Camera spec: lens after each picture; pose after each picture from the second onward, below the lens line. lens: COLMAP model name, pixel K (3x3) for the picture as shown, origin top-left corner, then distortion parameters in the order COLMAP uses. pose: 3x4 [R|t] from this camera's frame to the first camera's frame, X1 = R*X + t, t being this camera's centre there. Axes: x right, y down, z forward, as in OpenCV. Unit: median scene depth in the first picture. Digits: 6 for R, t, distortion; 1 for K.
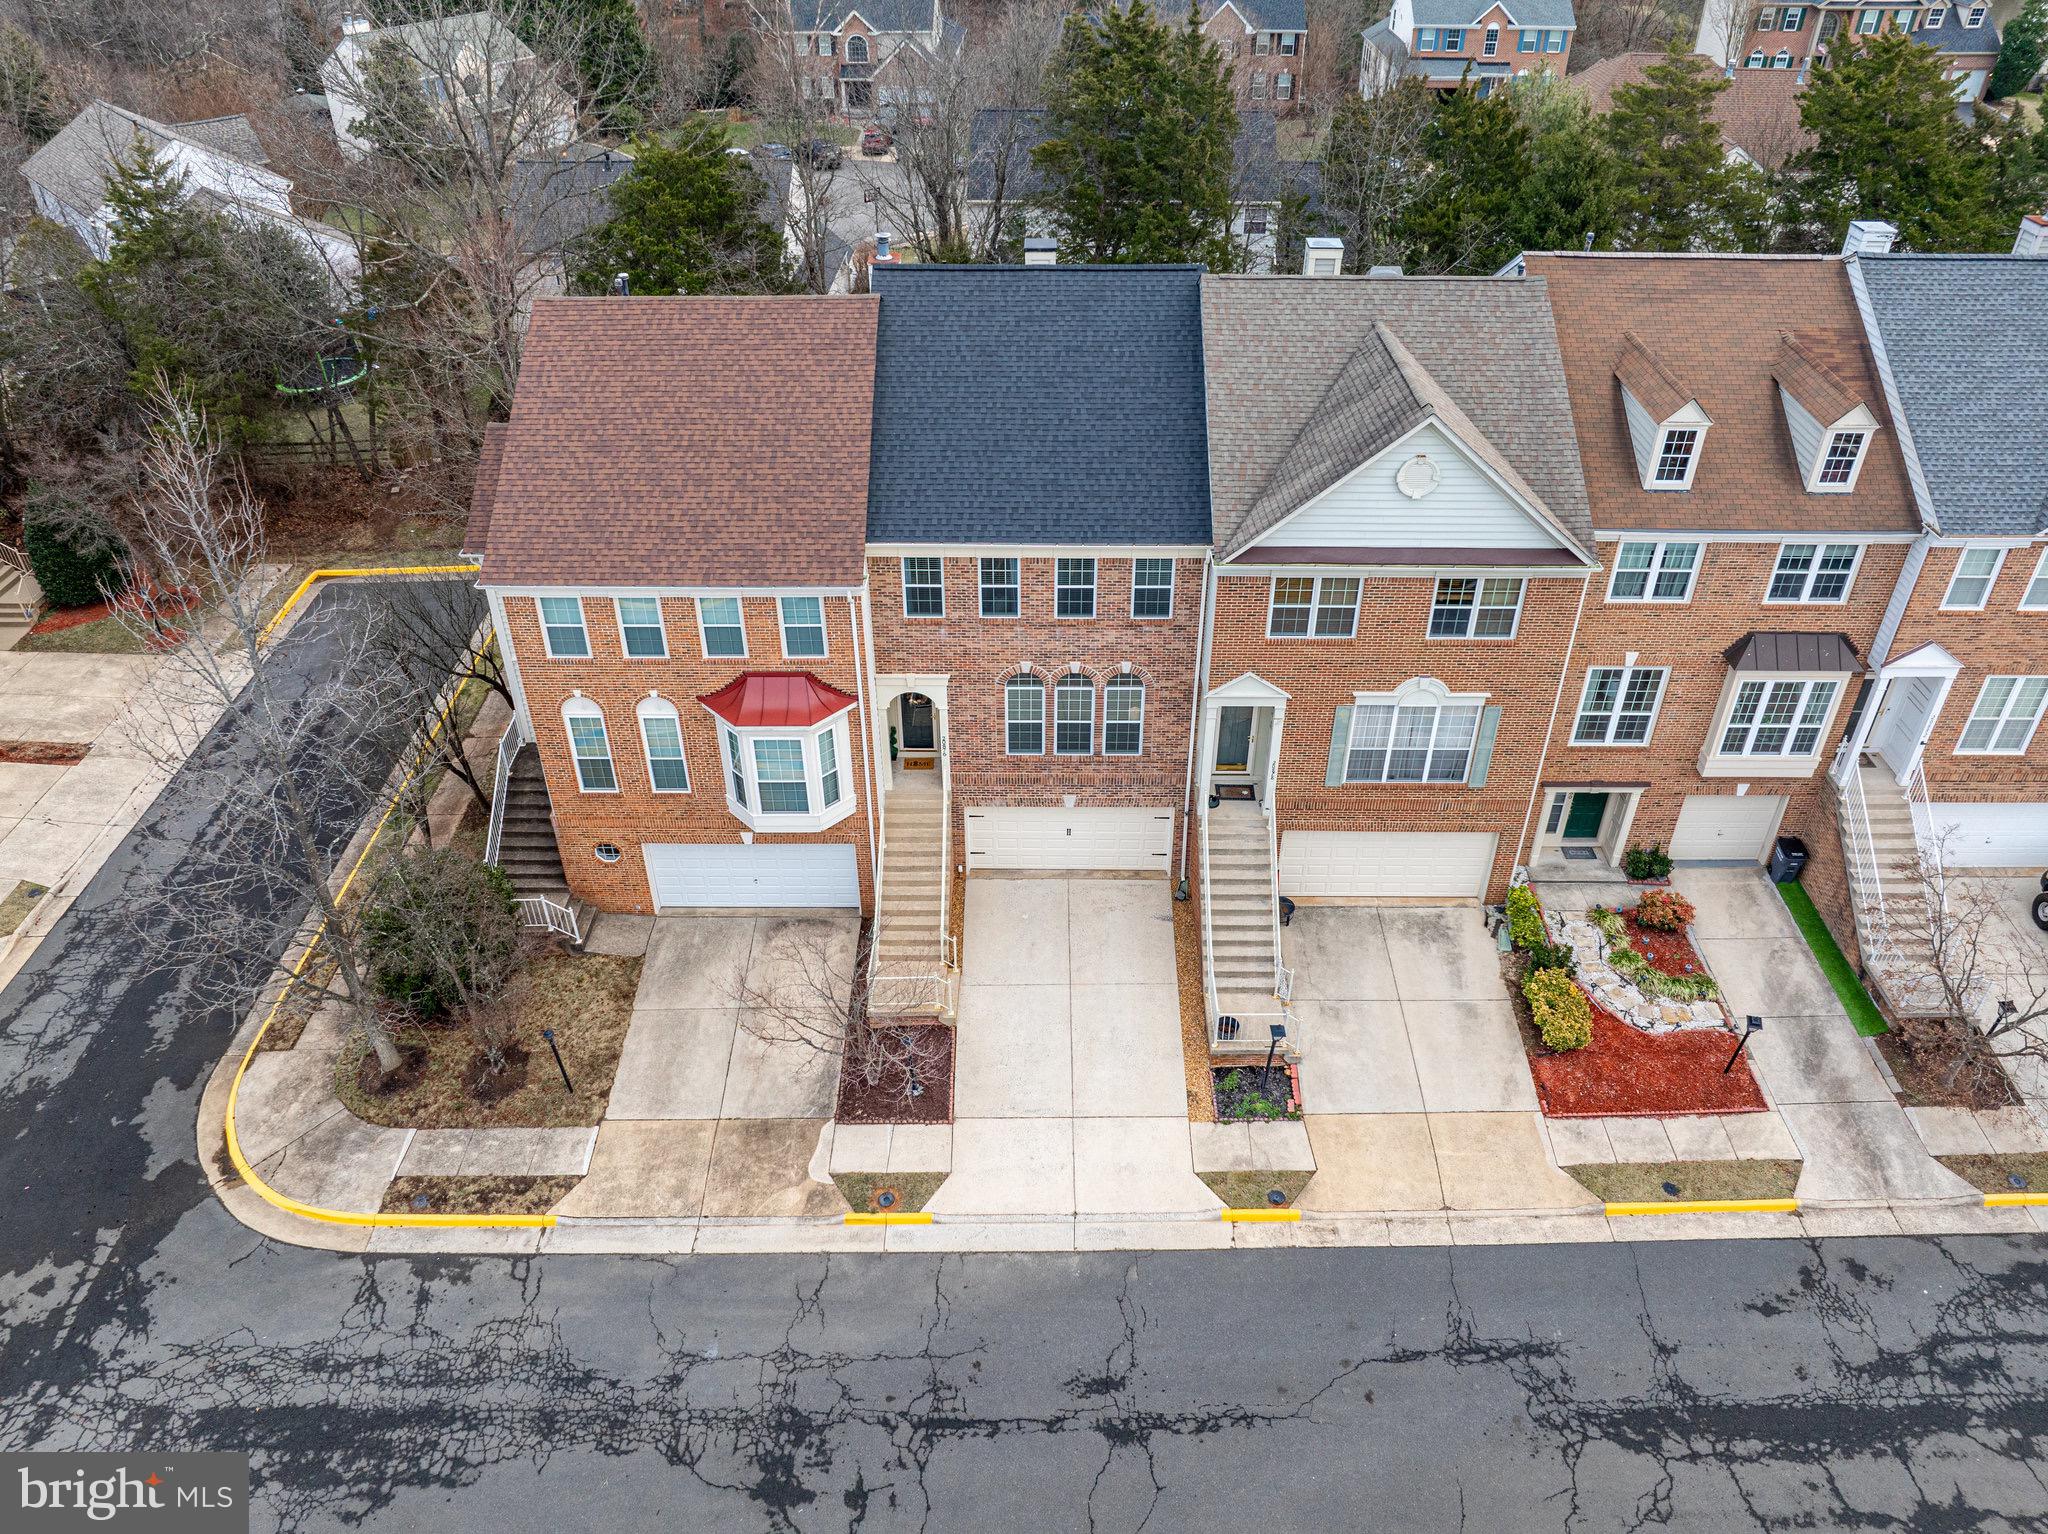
lens RADIAL K [[1442.7, 0, 1021.1], [0, 1442.7, 766.9], [0, 0, 1]] dist [-0.037510, 0.006145]
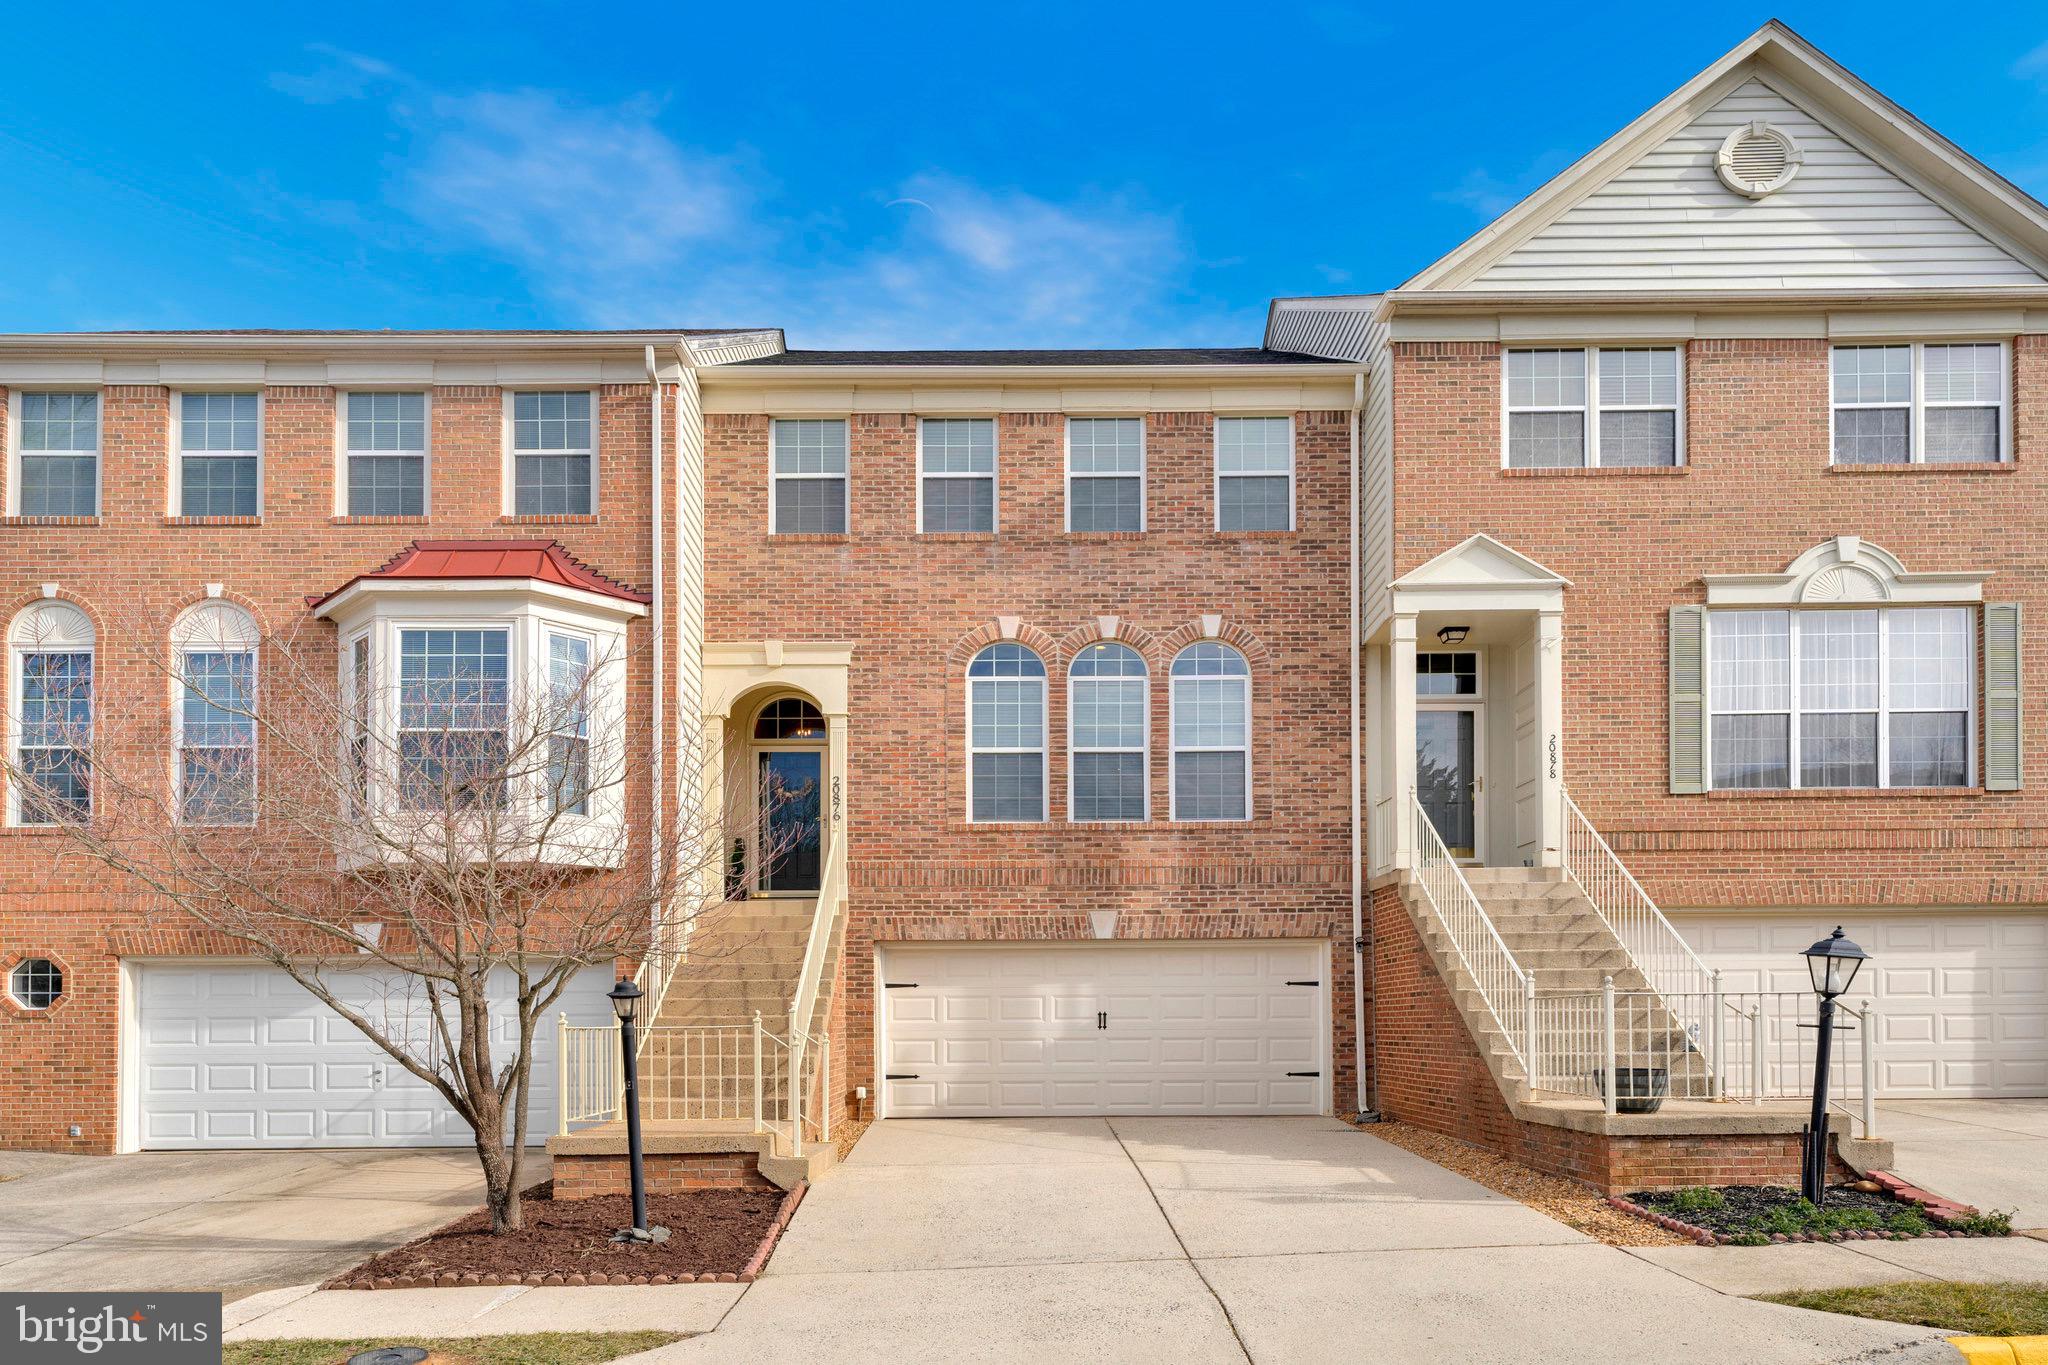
lens RADIAL K [[1670.5, 0, 1020.9], [0, 1670.5, 682.9], [0, 0, 1]] dist [0.014881, 0.004683]
pose [[0.999858, 0.002929, 0.016598, -0.002445], [0.006466, 0.842755, -0.538258, 0.304807], [-0.015565, 0.538289, 0.842616, 0.626580]]
